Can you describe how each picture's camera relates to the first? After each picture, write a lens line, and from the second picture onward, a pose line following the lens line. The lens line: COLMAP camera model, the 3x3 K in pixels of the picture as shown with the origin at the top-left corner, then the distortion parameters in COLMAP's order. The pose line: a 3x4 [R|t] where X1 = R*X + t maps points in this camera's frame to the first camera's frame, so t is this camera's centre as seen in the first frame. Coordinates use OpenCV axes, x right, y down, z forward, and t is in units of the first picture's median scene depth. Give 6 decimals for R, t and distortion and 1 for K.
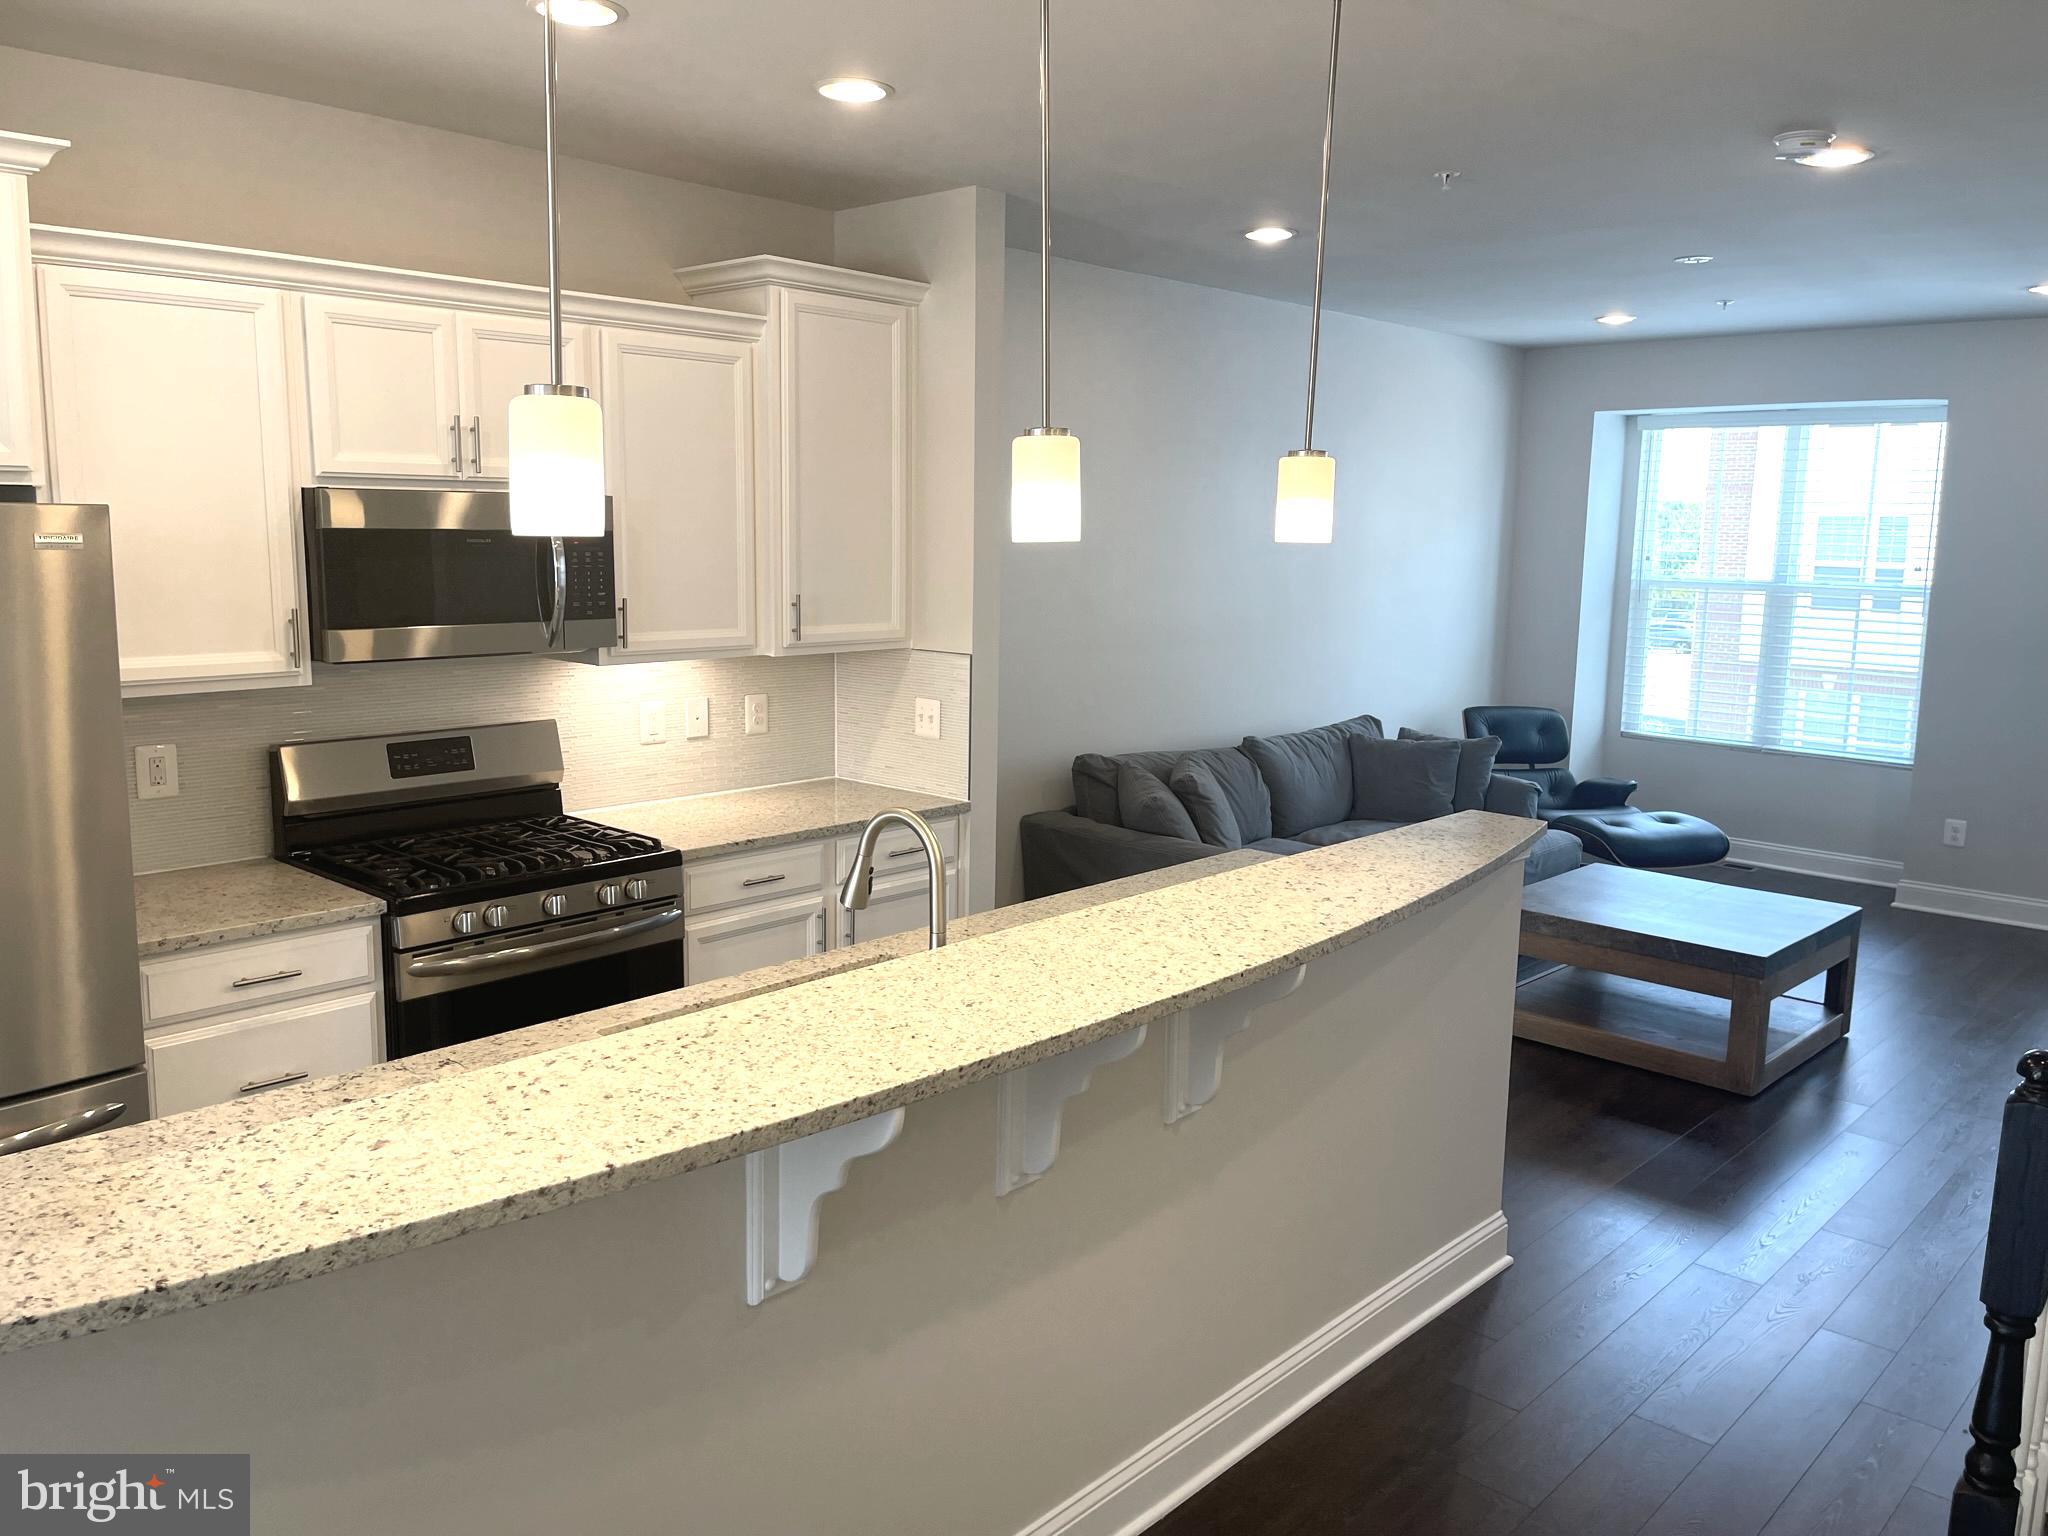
lens RADIAL K [[1555.3, 0, 1026.0], [0, 1555.3, 757.2], [0, 0, 1]] dist [0.065002, -0.070907]
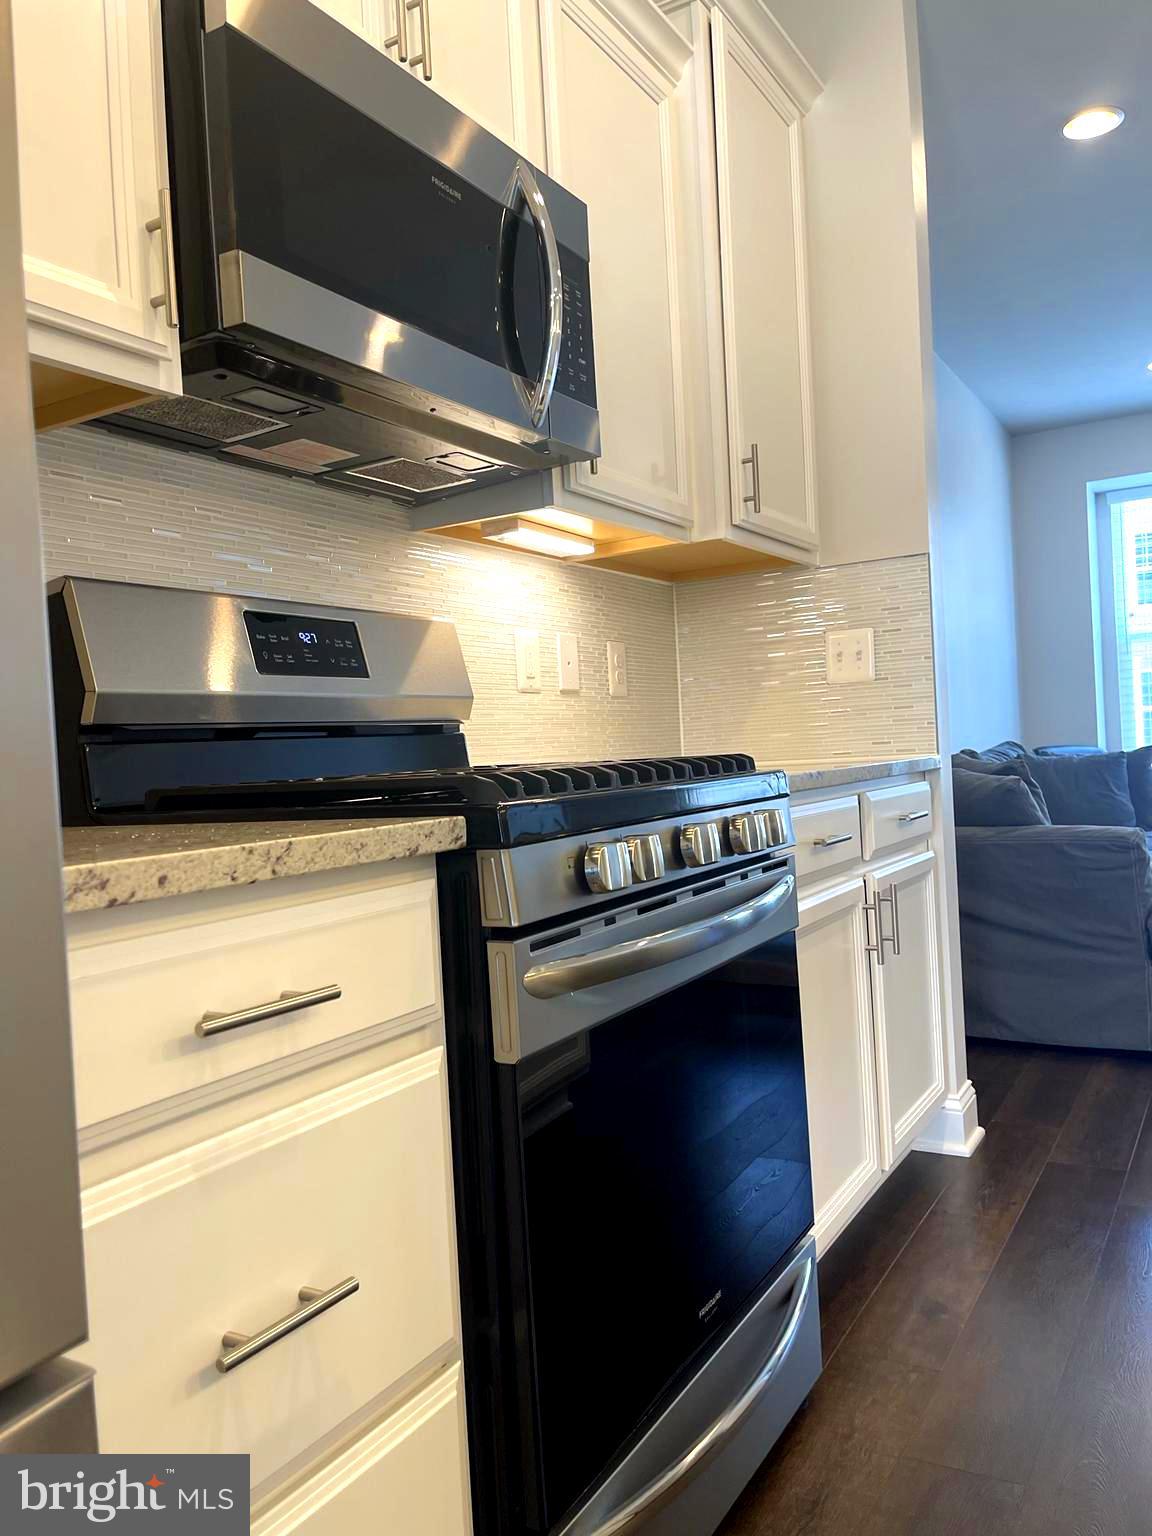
lens RADIAL K [[1166.9, 0, 576.0], [0, 1166.9, 768.0], [0, 0, 1]] dist [0.067440, -0.086582]
pose [[0.973922, -0.073045, 0.214805, -0.367140], [0.102414, 0.986350, -0.128935, 0.100693], [-0.202455, 0.147571, 0.968109, 0.572542]]
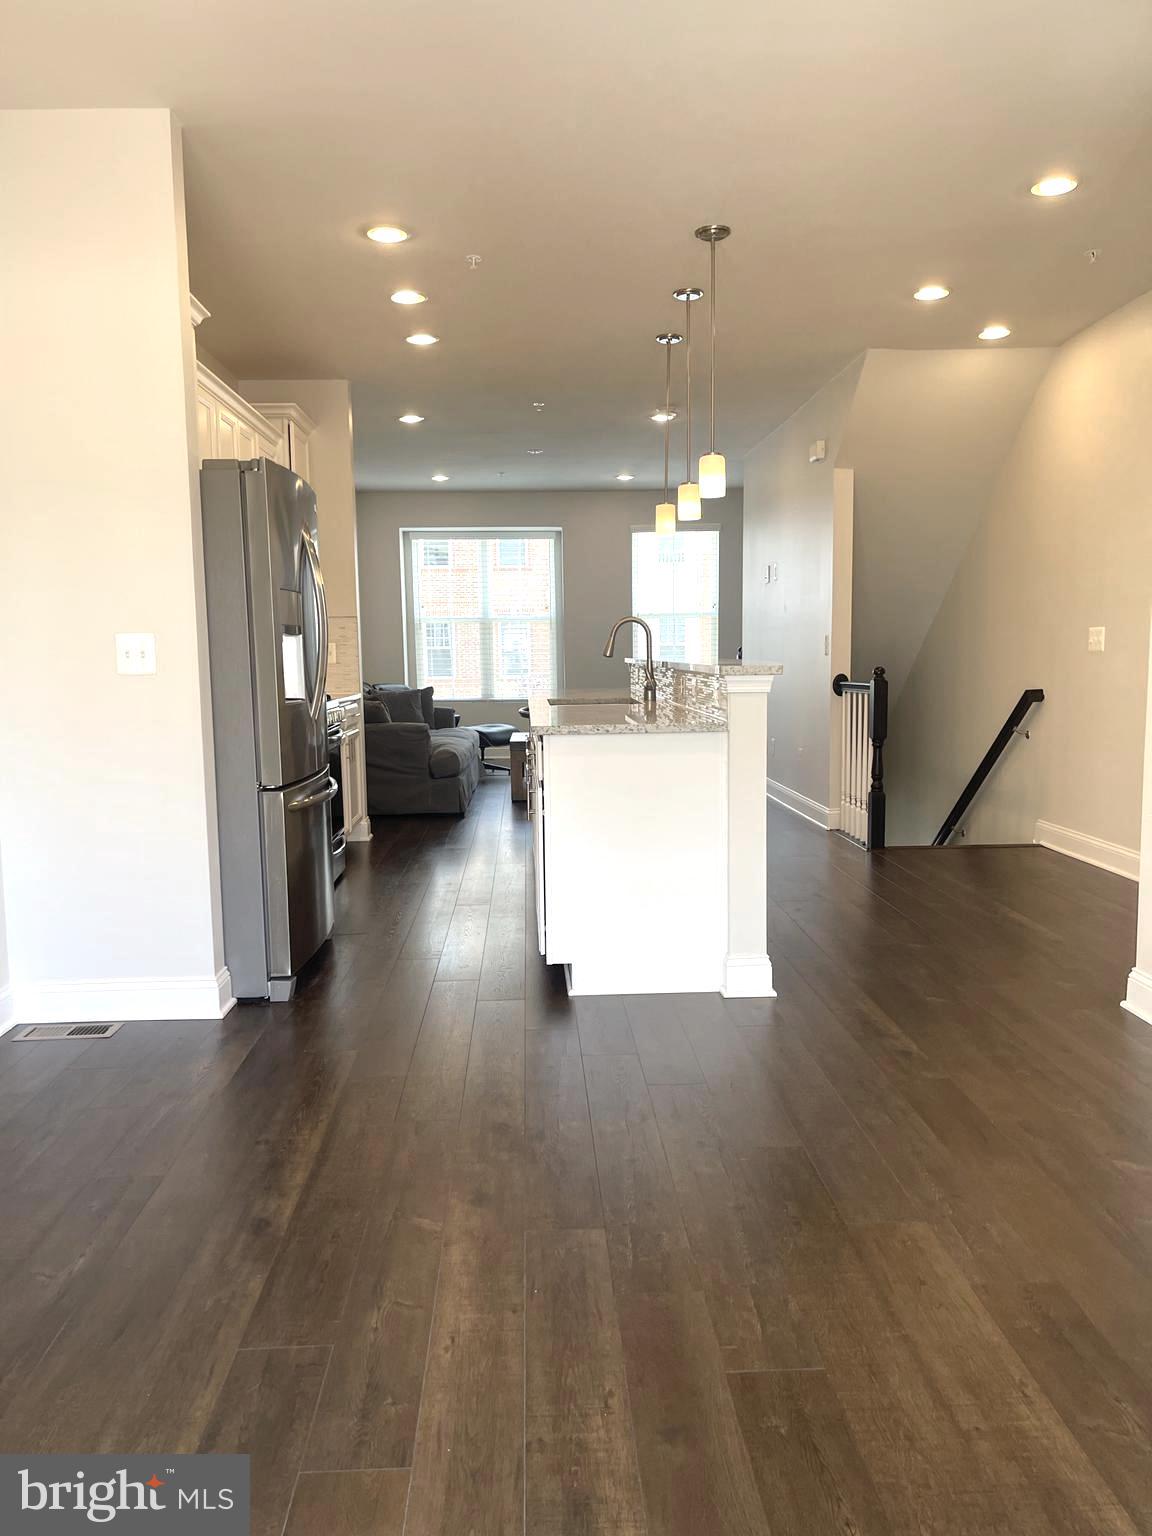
lens RADIAL K [[1162.7, 0, 579.4], [0, 1162.7, 785.9], [0, 0, 1]] dist [0.060228, -0.103713]
pose [[0.699433, -0.111746, 0.705908, -1.012654], [0.134881, 0.990591, 0.023168, 0.167358], [-0.701855, 0.079009, 0.707924, -0.246047]]
